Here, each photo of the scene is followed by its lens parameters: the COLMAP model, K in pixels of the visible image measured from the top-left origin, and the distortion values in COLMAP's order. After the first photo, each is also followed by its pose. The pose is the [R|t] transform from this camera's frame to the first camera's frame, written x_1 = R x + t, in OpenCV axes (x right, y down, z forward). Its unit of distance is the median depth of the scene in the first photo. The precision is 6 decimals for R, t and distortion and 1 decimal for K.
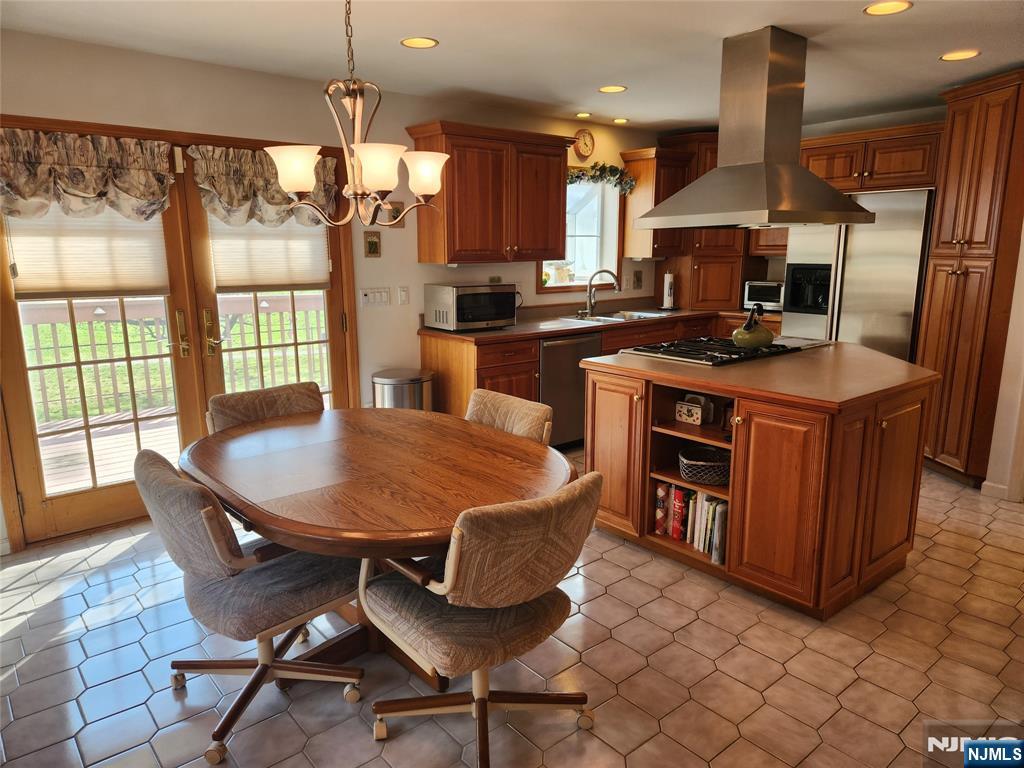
lens RADIAL K [[685.6, 0, 508.6], [0, 685.6, 387.8], [0, 0, 1]] dist [0.061856, -0.051709]
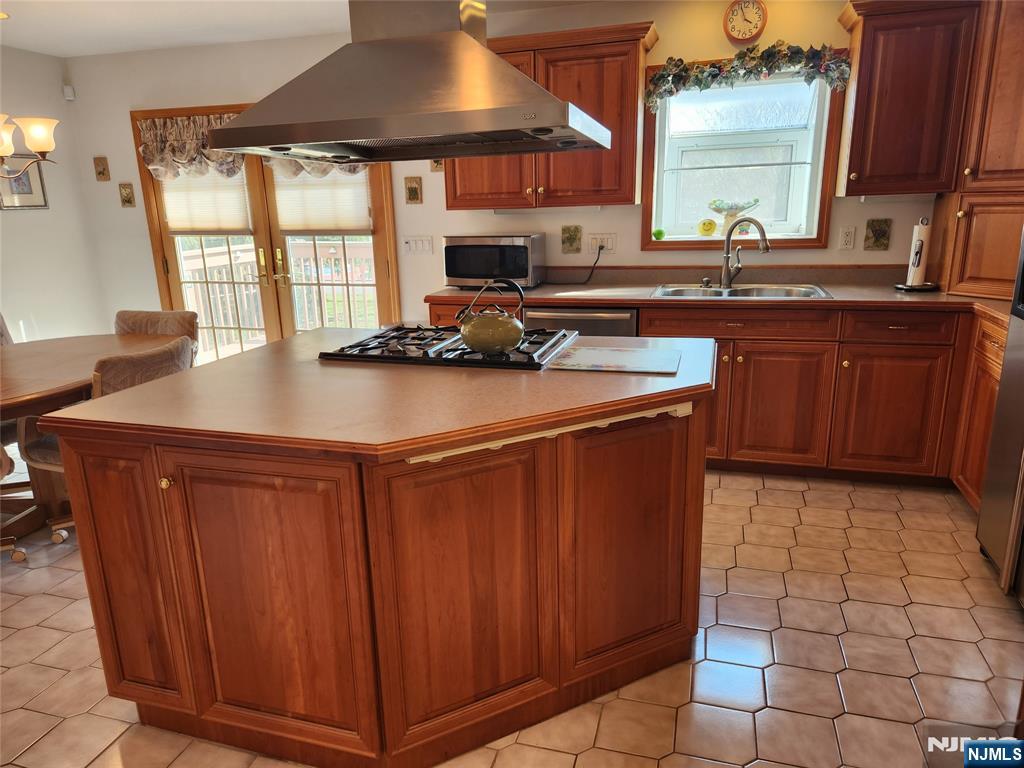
lens RADIAL K [[685.6, 0, 504.3], [0, 685.6, 390.8], [0, 0, 1]] dist [0.061856, -0.051709]
pose [[0.547521, 0.208177, -0.810483, 0.787558], [-0.144659, 0.977525, 0.153358, -0.106556], [0.824193, 0.033277, 0.565330, 0.607452]]
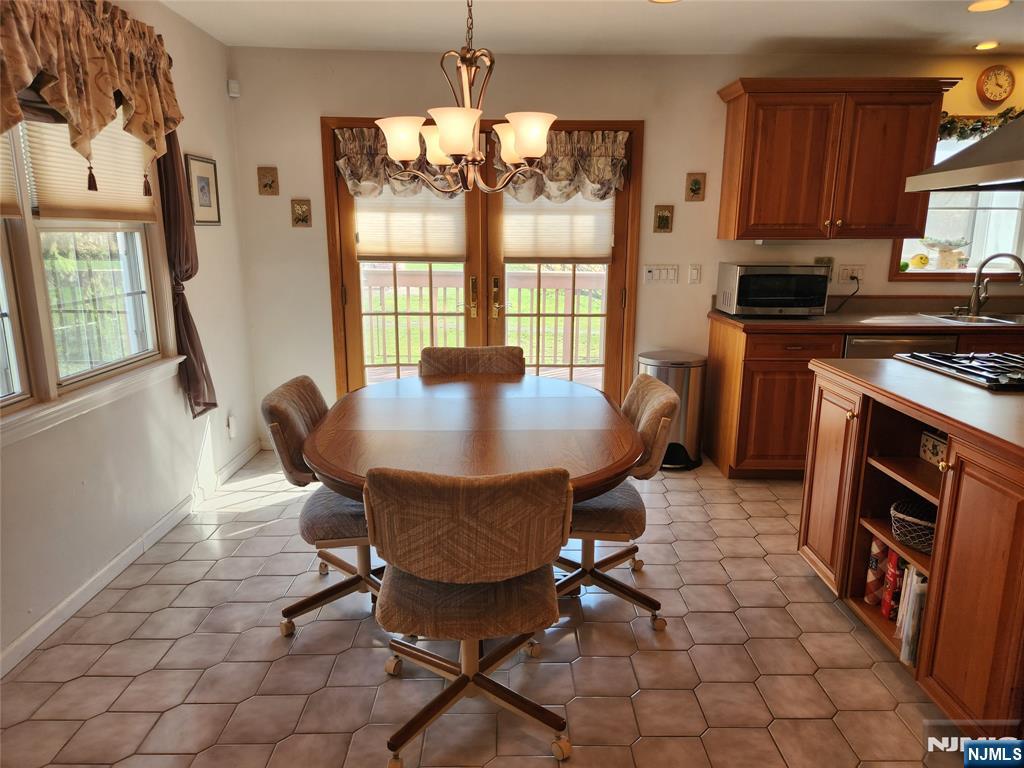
lens RADIAL K [[685.6, 0, 510.8], [0, 685.6, 378.1], [0, 0, 1]] dist [0.061856, -0.051709]
pose [[0.777523, 0.139277, -0.613237, 0.278300], [-0.134730, 0.989416, 0.053890, -0.012683], [0.614252, 0.040720, 0.788059, 0.130573]]
